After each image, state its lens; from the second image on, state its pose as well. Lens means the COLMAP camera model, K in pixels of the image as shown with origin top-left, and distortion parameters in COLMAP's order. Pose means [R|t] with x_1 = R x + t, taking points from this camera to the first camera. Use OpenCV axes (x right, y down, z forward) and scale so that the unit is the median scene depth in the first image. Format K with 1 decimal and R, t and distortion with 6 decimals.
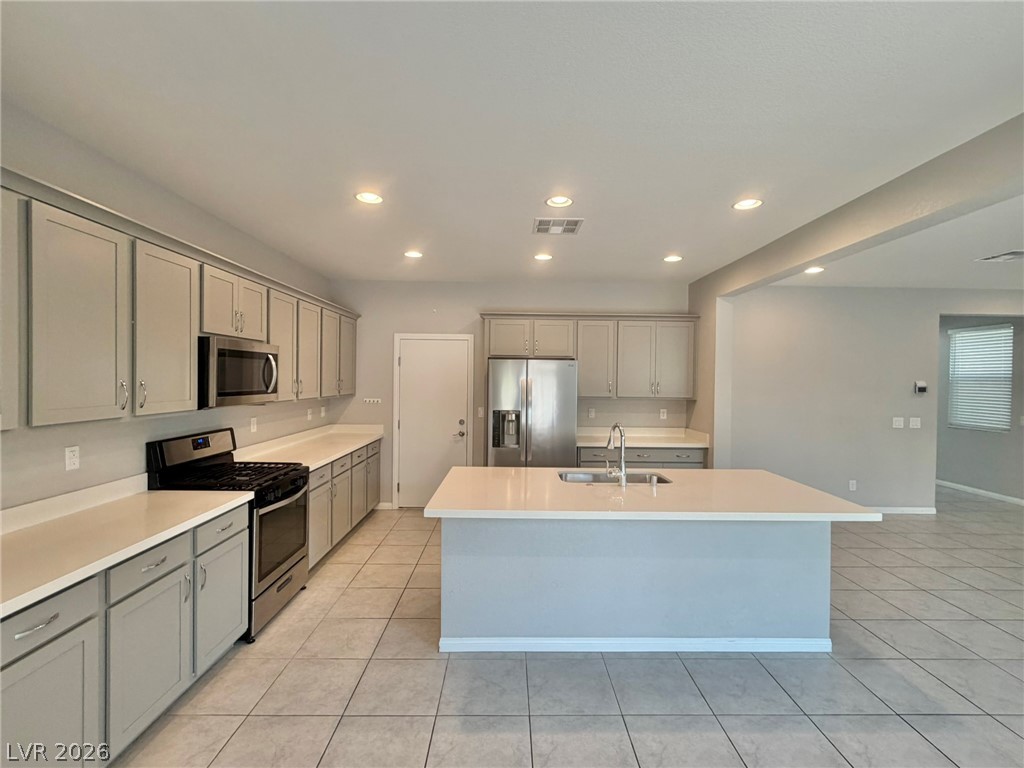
lens RADIAL K [[463.8, 0, 510.8], [0, 463.8, 384.0], [0, 0, 1]] dist [0.002136, -0.001200]
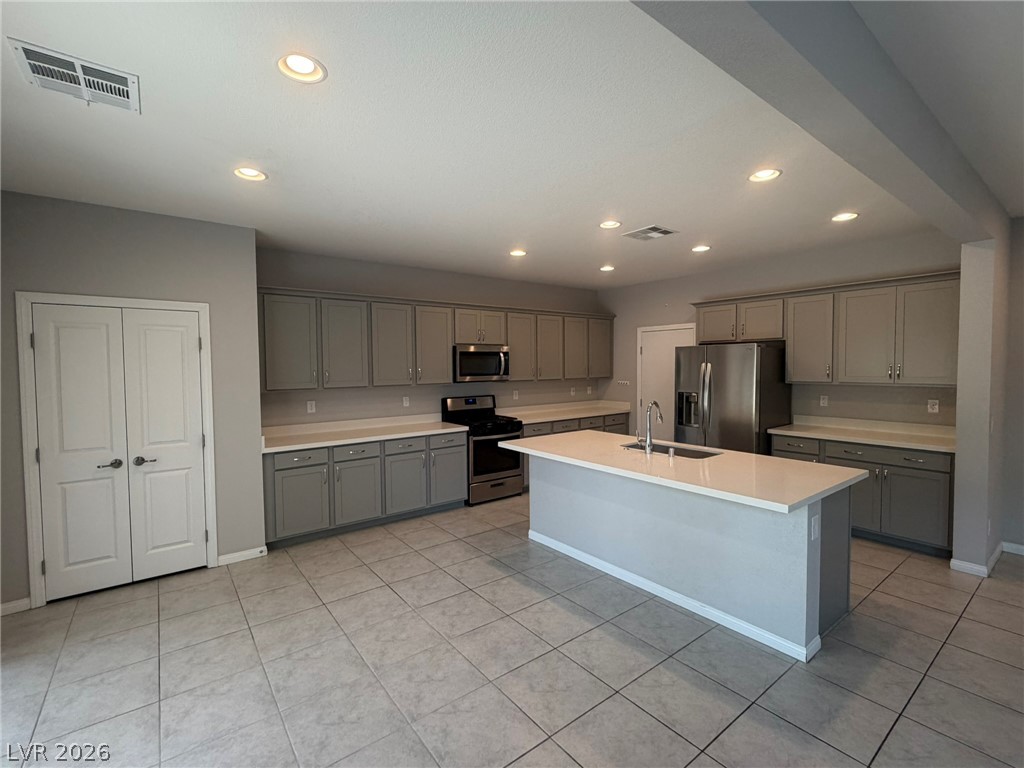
lens RADIAL K [[463.8, 0, 513.1], [0, 463.8, 383.5], [0, 0, 1]] dist [0.002136, -0.001200]
pose [[0.597958, 0.015659, -0.801374, 0.974877], [0.006135, 0.999690, 0.024113, 0.010324], [0.801504, -0.019335, 0.597677, 0.017560]]
